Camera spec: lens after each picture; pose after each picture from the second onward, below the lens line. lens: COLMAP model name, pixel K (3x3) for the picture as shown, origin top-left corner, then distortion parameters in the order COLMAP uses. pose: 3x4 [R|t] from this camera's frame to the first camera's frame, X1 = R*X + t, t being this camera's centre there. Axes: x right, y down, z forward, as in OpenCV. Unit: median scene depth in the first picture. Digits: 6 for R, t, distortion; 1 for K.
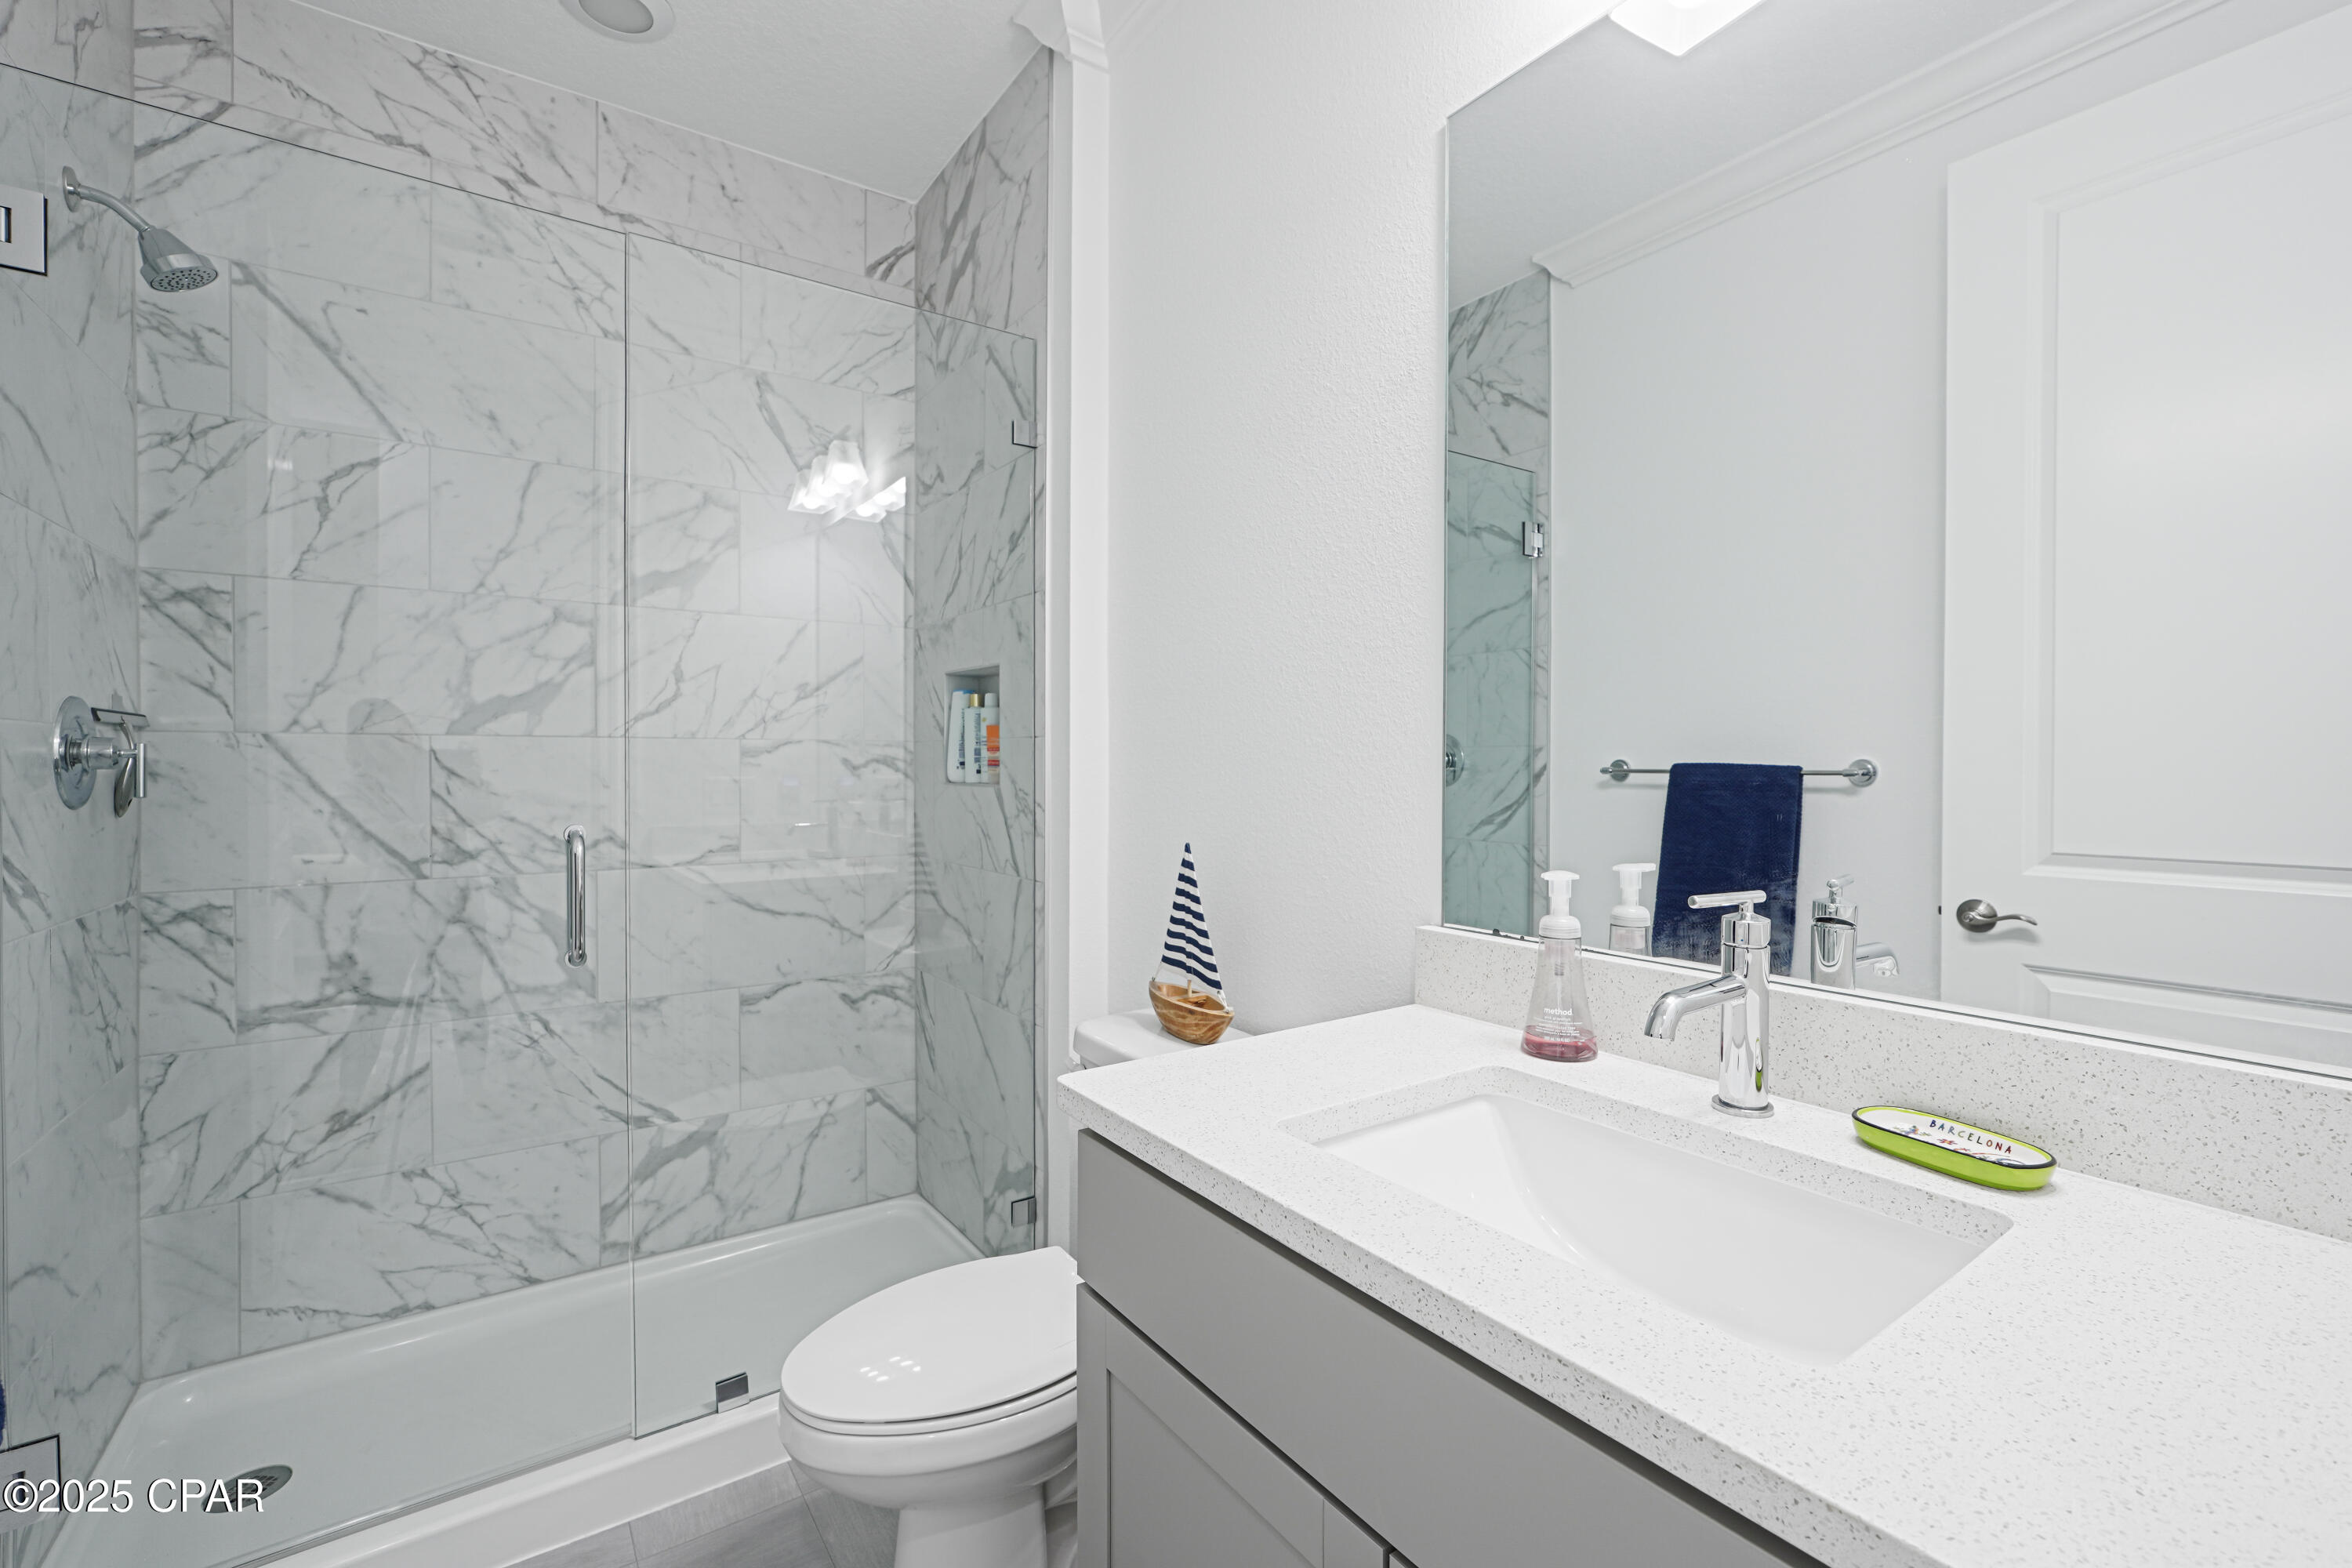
lens RADIAL K [[1010.6, 0, 1226.4], [0, 1010.6, 772.6], [0, 0, 1]] dist [-0.012067, 0.004802]
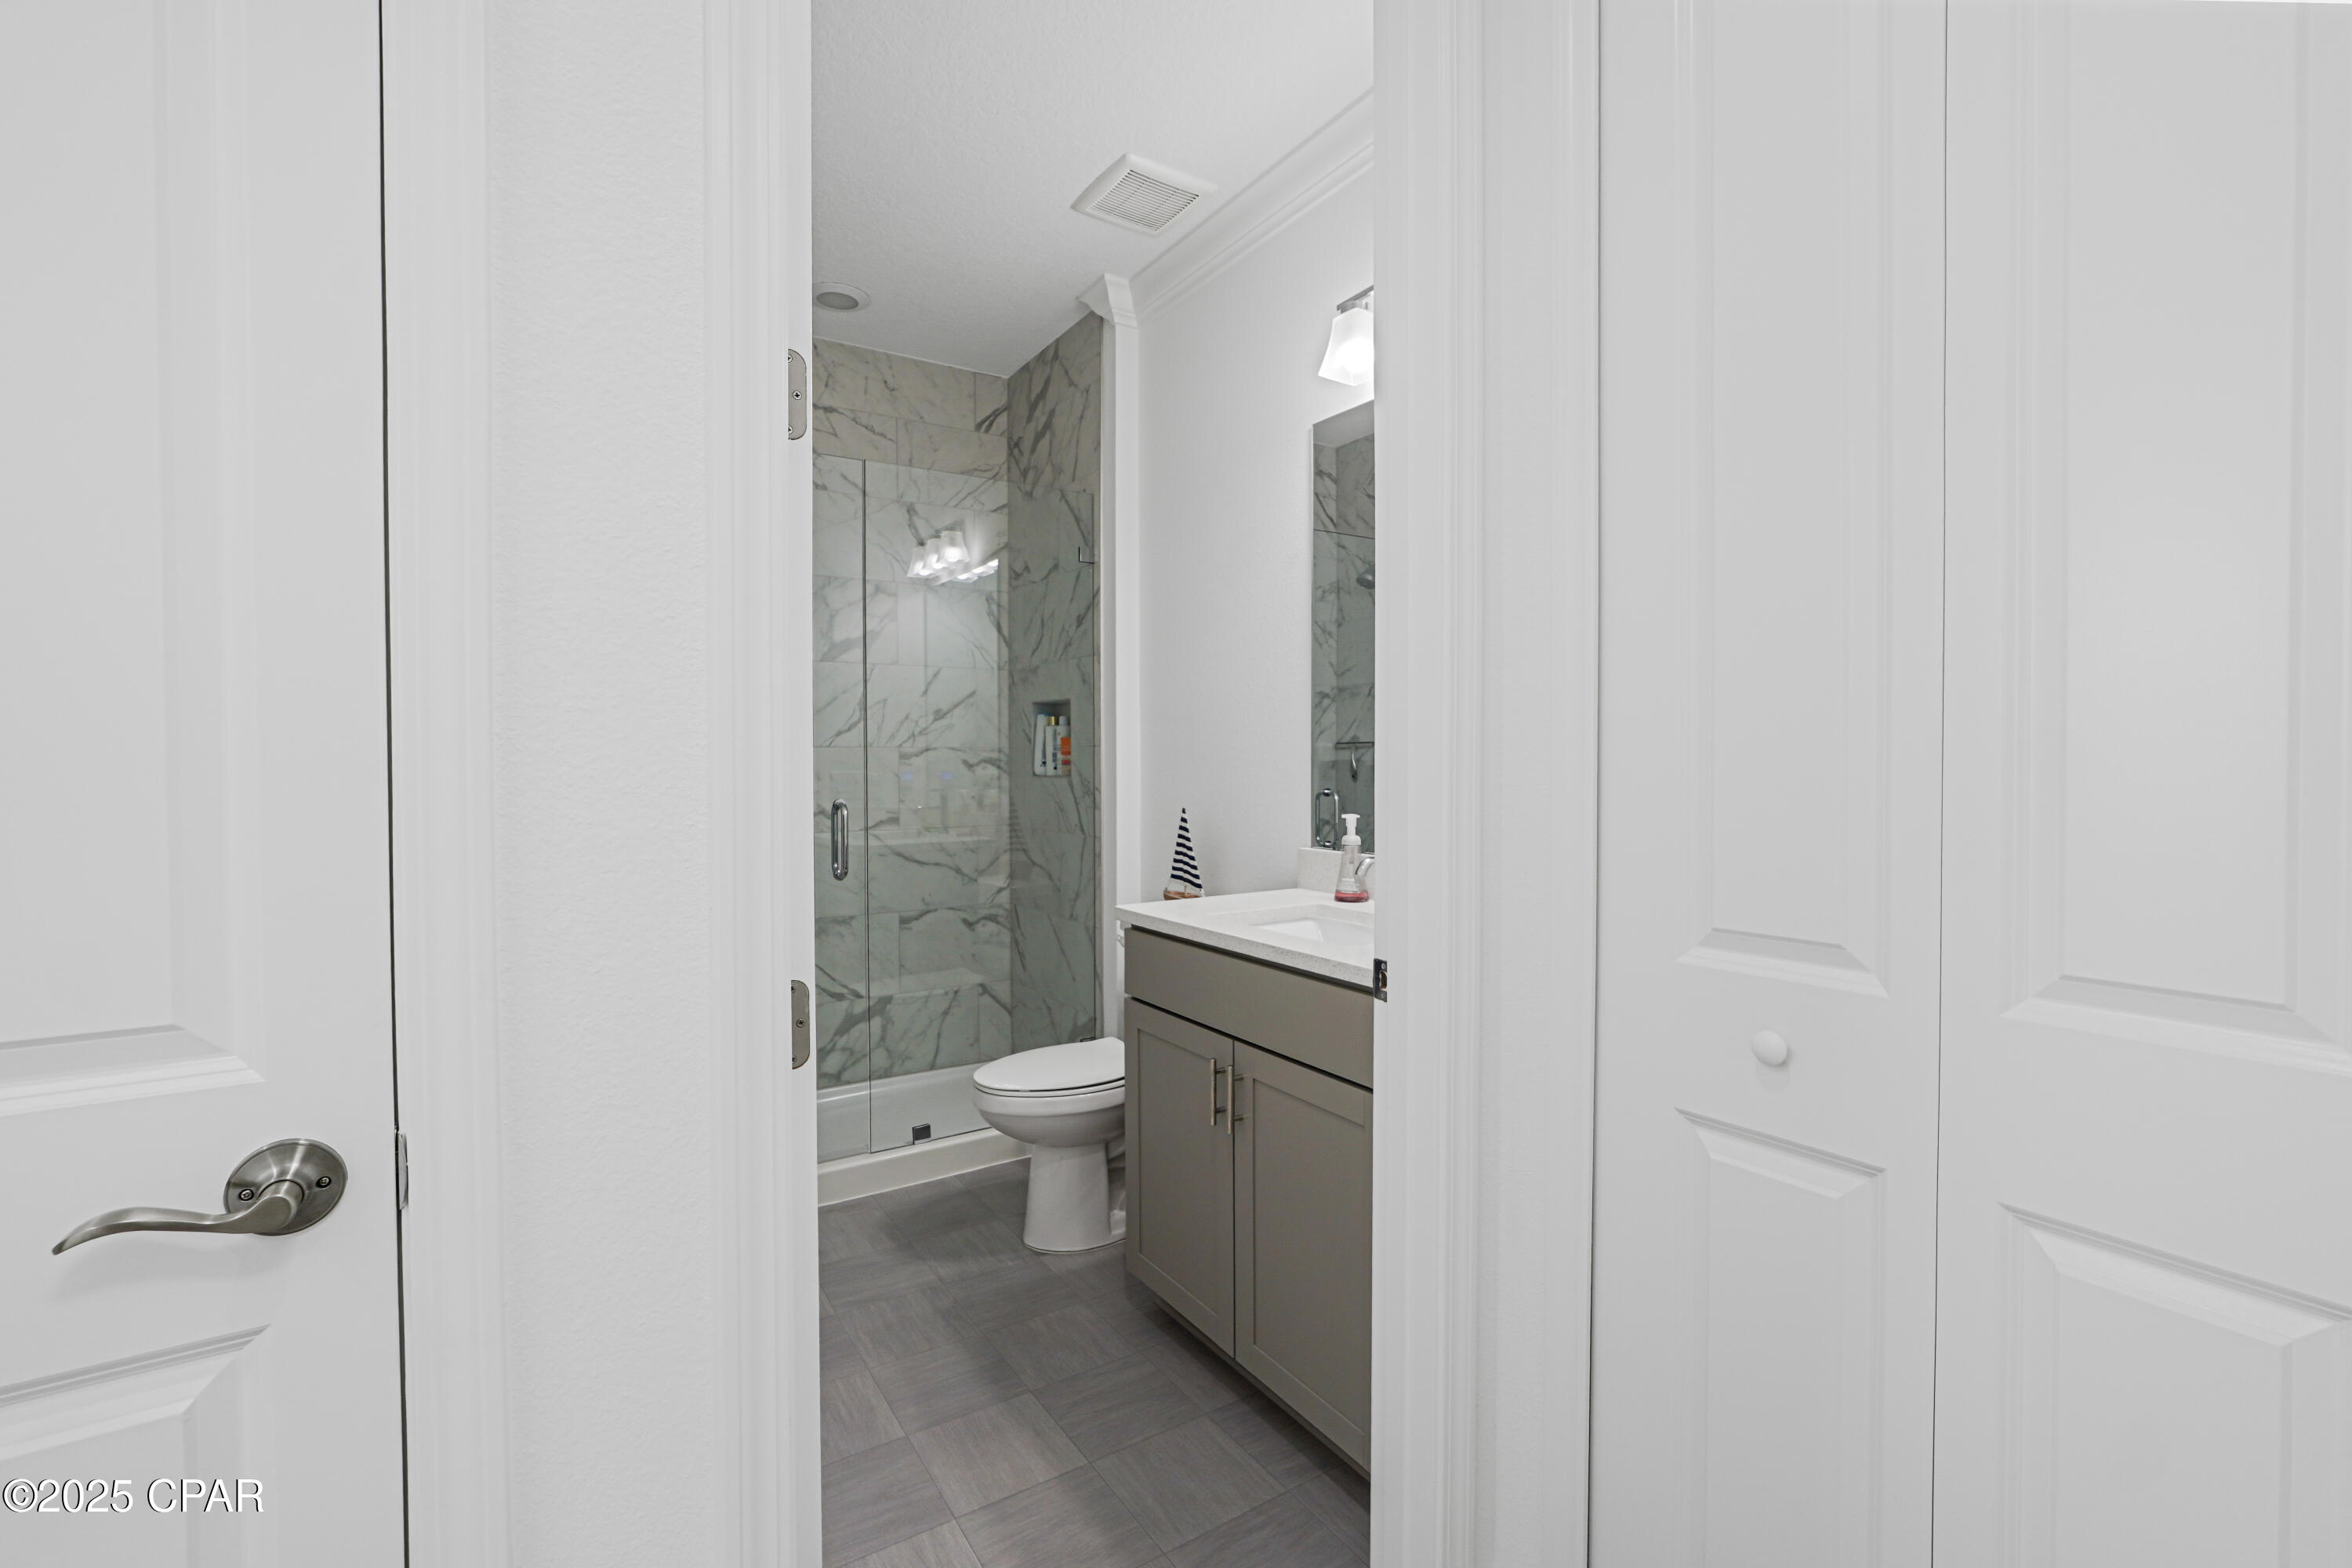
lens RADIAL K [[1010.6, 0, 1177.4], [0, 1010.6, 778.5], [0, 0, 1]] dist [-0.012067, 0.004802]
pose [[0.996359, -0.004192, -0.085155, 0.064012], [0.005204, 0.999919, 0.011657, -0.002084], [0.085100, -0.012057, 0.996299, -0.485245]]
